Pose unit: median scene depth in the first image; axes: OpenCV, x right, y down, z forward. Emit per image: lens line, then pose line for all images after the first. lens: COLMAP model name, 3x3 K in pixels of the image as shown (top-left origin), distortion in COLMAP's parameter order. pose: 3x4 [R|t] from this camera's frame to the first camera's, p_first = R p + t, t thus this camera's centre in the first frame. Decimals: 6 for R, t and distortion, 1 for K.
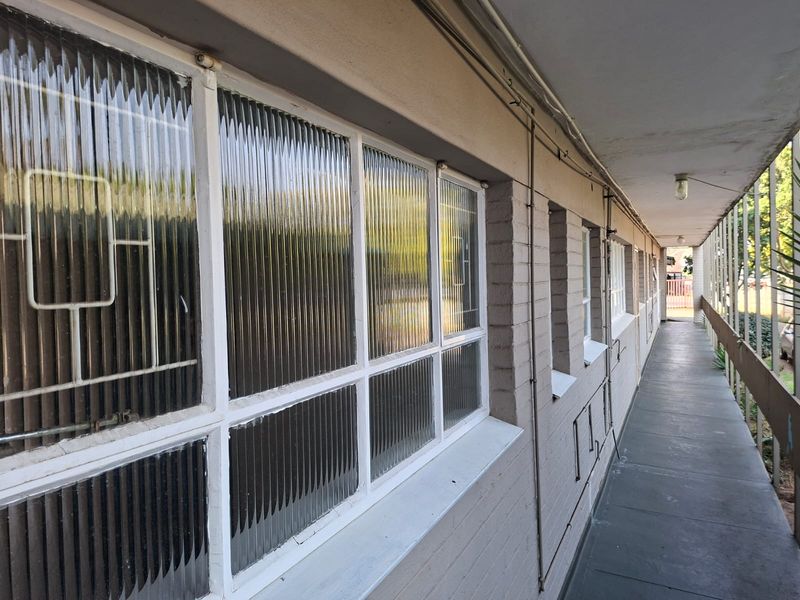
lens RADIAL K [[578.6, 0, 387.1], [0, 578.6, 287.3], [0, 0, 1]] dist [0.069775, -0.088576]
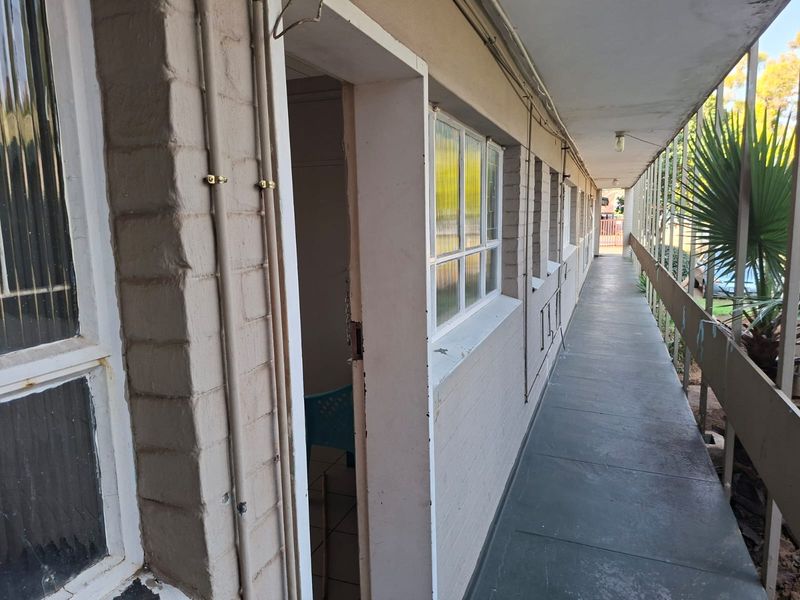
lens RADIAL K [[575.0, 0, 383.9], [0, 575.0, 300.9], [0, 0, 1]] dist [0.066314, -0.096110]
pose [[0.995648, -0.013838, 0.092164, -0.142185], [0.002344, 0.992321, 0.123671, 0.019001], [-0.093167, -0.122916, 0.988034, -0.267400]]
